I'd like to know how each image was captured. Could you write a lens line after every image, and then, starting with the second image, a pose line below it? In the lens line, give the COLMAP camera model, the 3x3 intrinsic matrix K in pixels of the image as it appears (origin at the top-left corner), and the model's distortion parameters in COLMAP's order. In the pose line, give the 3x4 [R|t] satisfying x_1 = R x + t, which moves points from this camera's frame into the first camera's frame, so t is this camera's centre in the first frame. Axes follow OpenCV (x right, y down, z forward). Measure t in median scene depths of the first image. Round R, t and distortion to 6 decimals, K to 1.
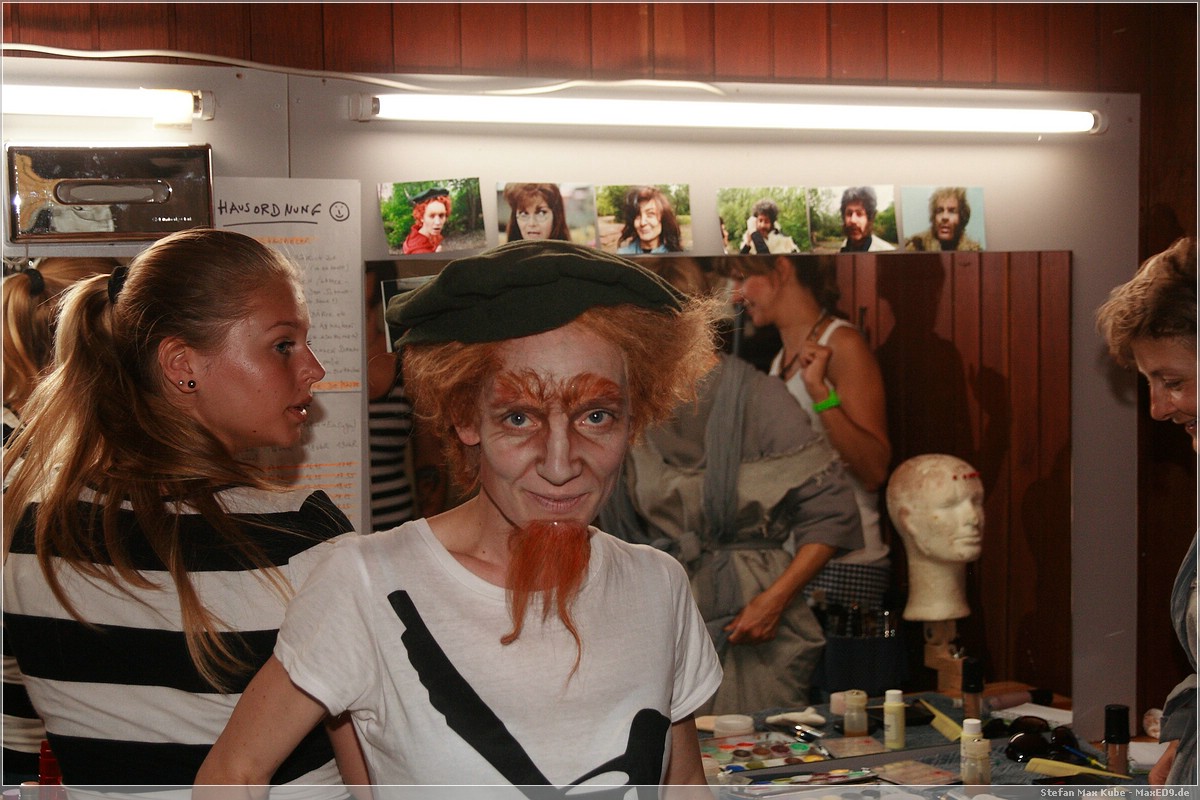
lens RADIAL K [[1921.5, 0, 604.6], [0, 1921.5, 395.6], [0, 0, 1]] dist [0.070120, 0.000000]
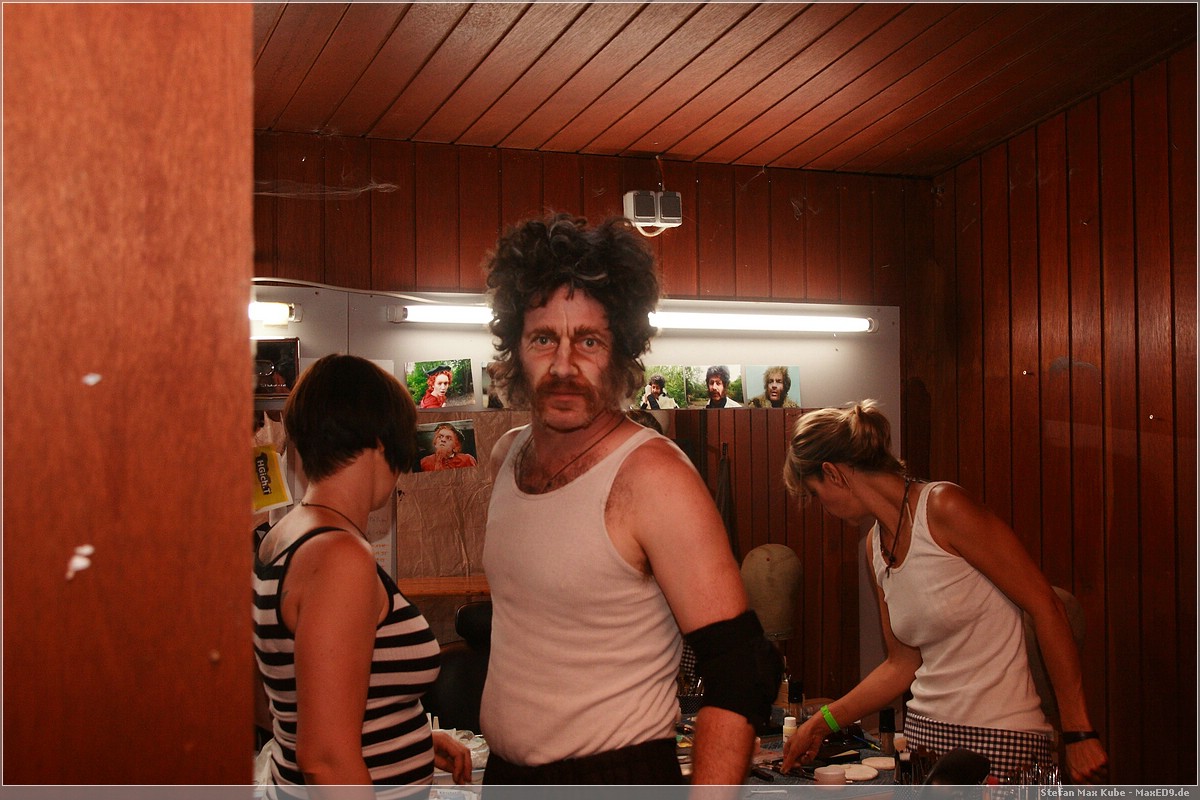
lens RADIAL K [[1499.4, 0, 607.6], [0, 1499.4, 403.5], [0, 0, 1]] dist [-0.050805, 0.000000]
pose [[0.998788, 0.006012, 0.048845, -0.013315], [-0.002448, 0.997352, -0.072690, 0.008227], [-0.049153, 0.072483, 0.996158, -0.181098]]
